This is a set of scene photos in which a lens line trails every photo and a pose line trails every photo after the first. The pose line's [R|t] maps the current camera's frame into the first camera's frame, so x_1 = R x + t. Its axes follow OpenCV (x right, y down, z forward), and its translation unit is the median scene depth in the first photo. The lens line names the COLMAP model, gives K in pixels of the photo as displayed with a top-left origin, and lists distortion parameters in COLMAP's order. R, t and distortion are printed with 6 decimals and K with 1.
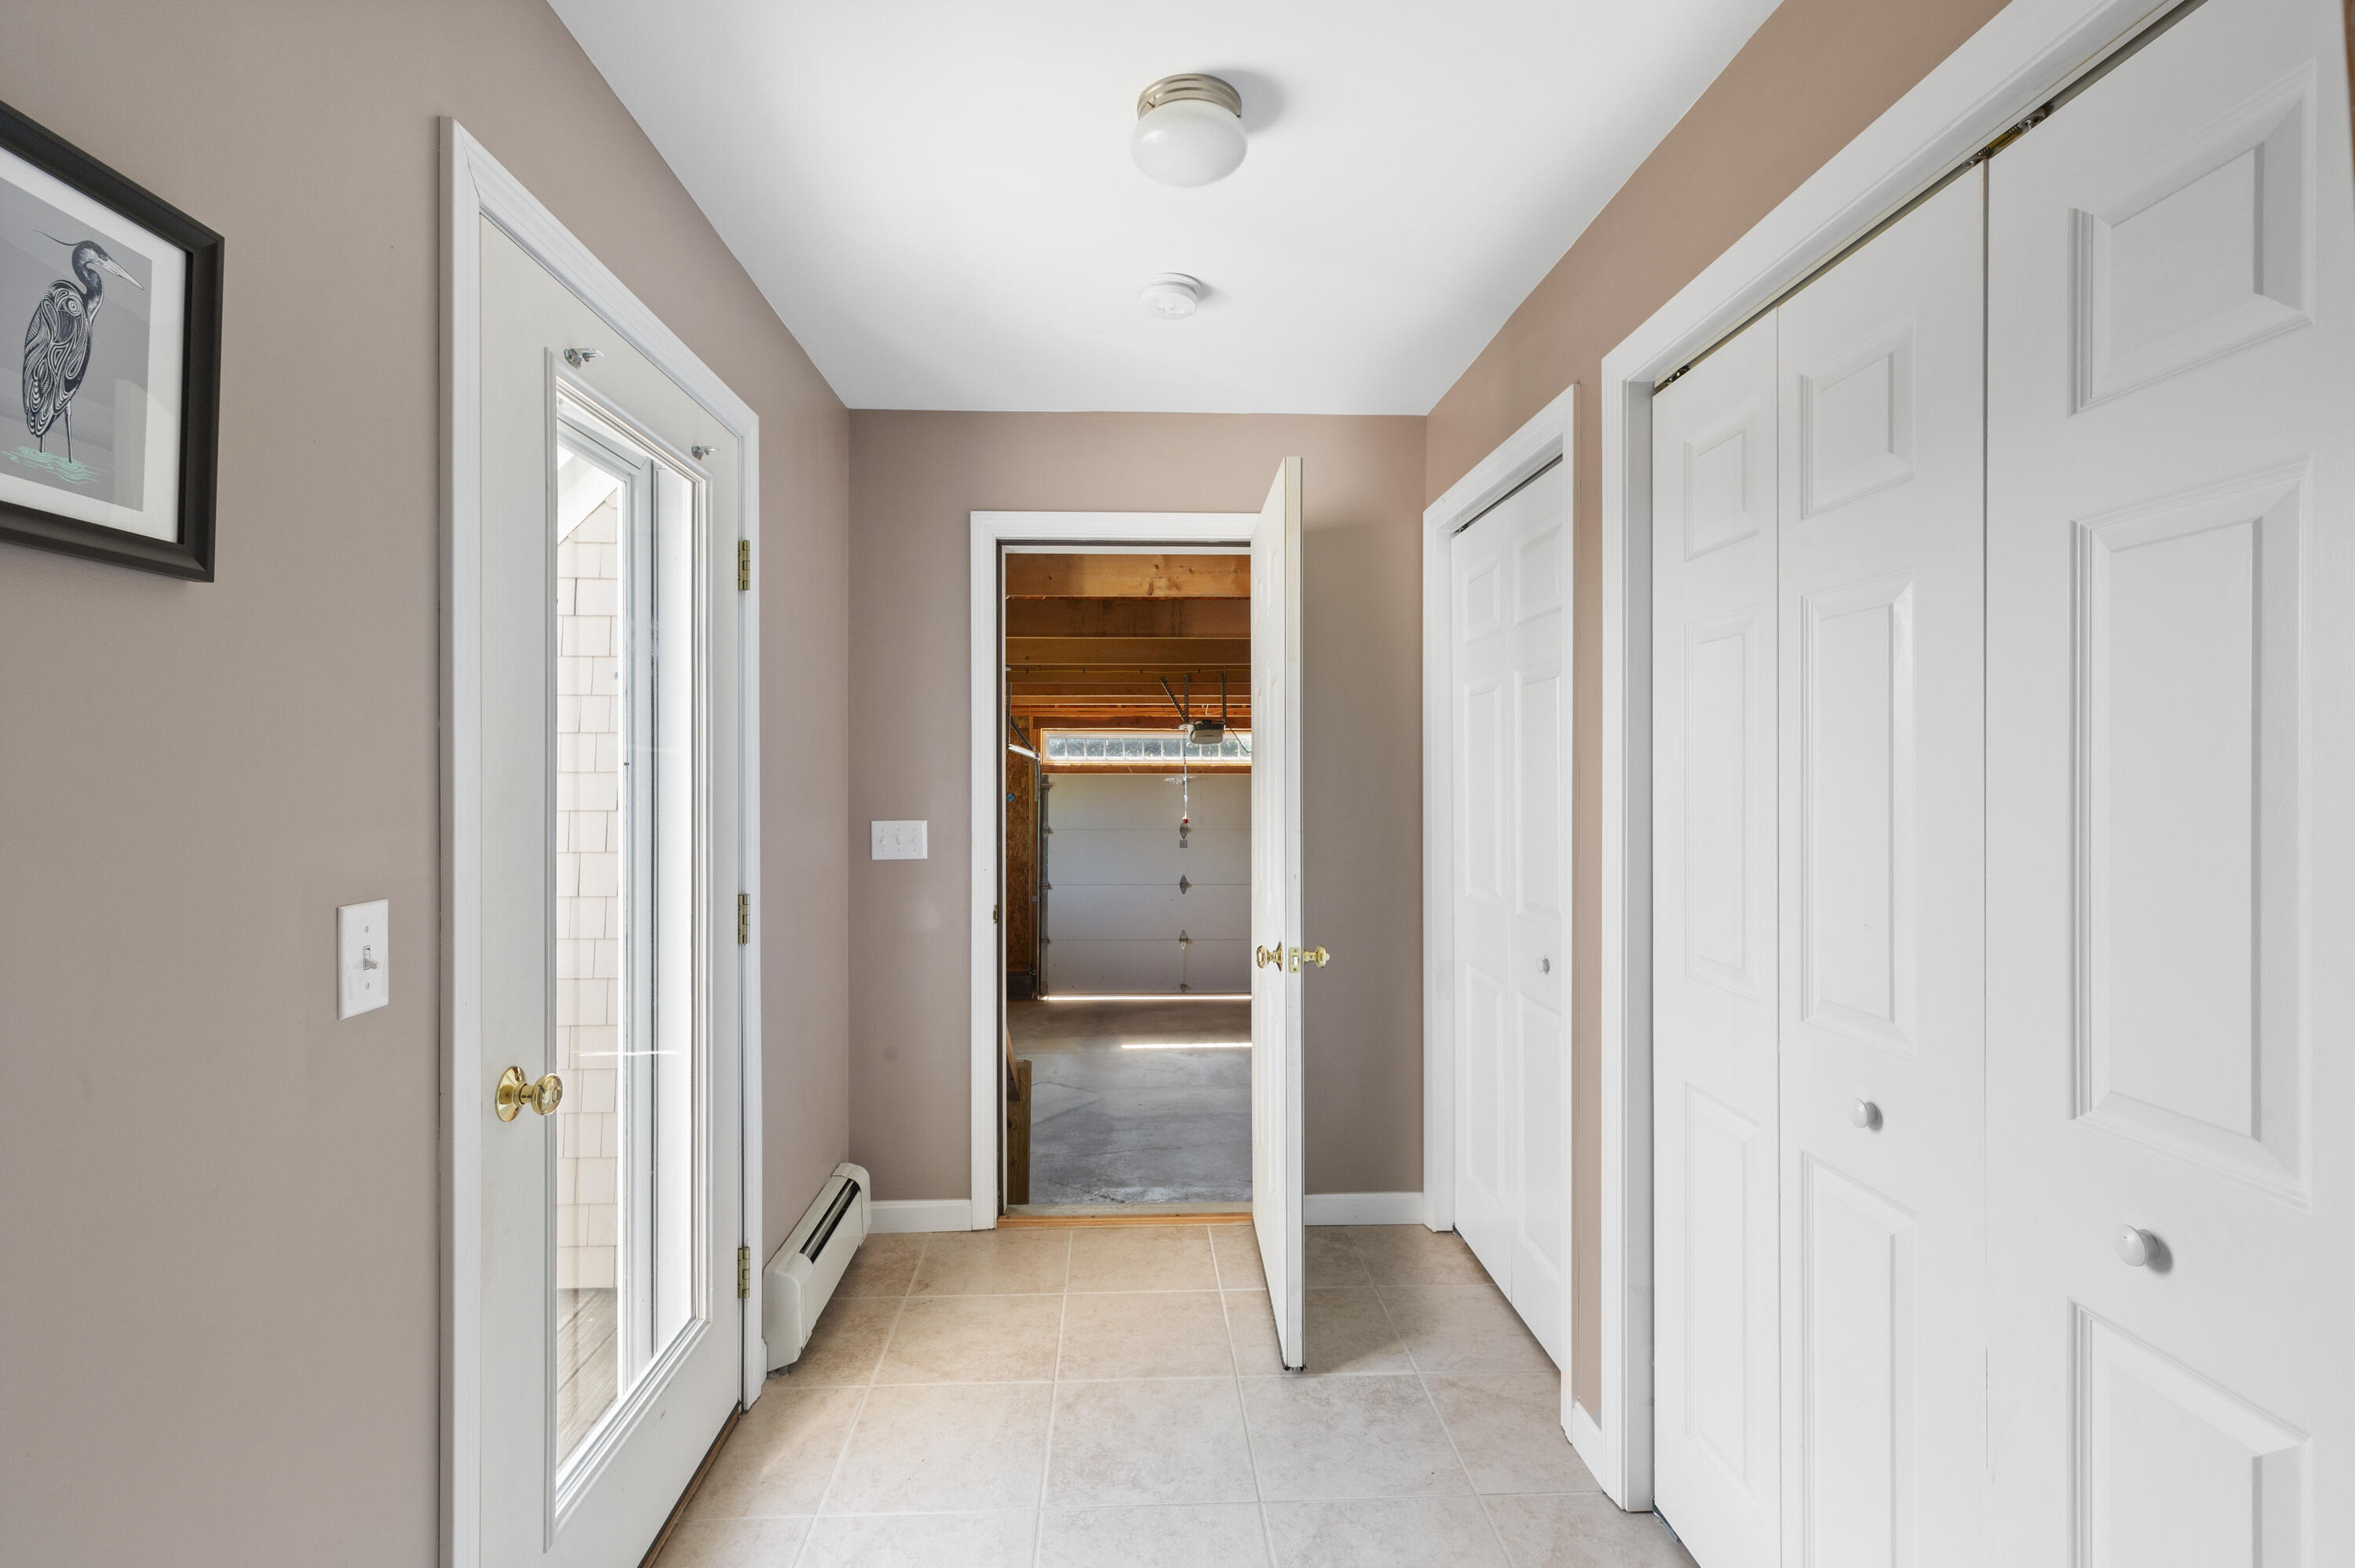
lens RADIAL K [[1074.6, 0, 1177.5], [0, 1074.6, 784.0], [0, 0, 1]] dist [0.038616, 0.000145]
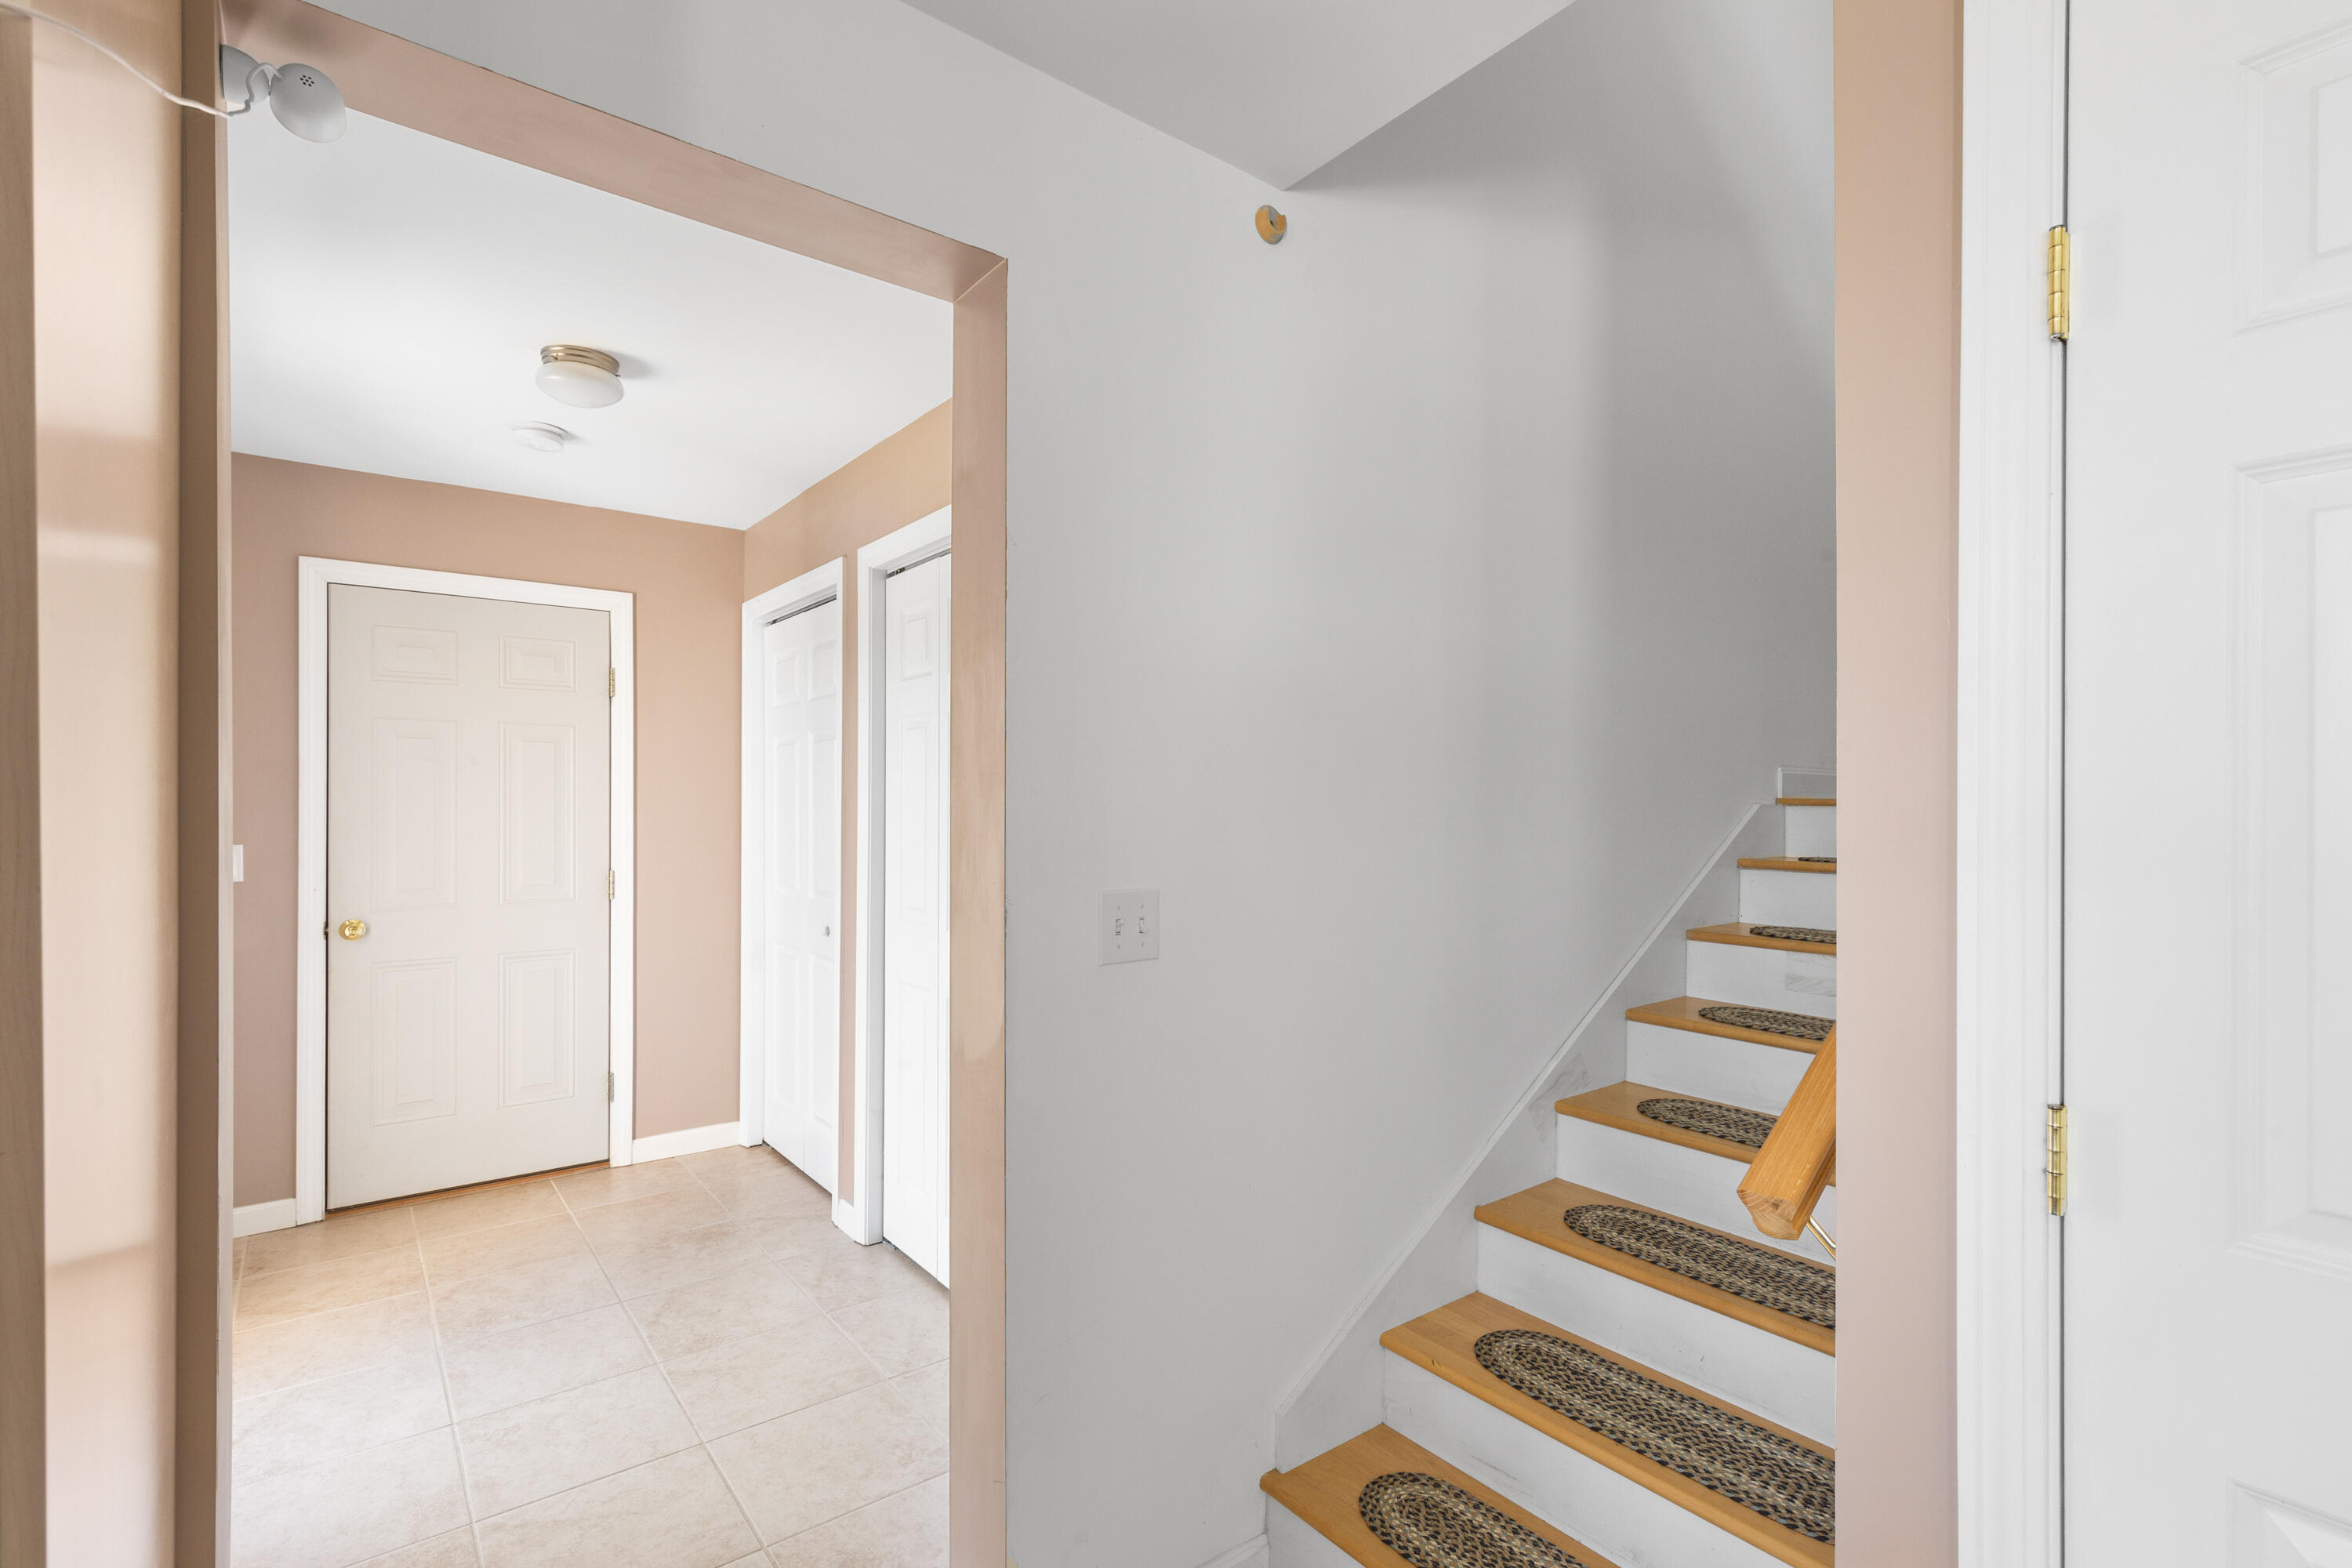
lens RADIAL K [[1066.1, 0, 1173.3], [0, 1066.1, 807.2], [0, 0, 1]] dist [0.003526, 0.000531]
pose [[0.819067, 0.003794, 0.573685, -0.119218], [-0.001128, 0.999987, -0.005003, 0.002781], [-0.573696, 0.003450, 0.819061, -0.501158]]
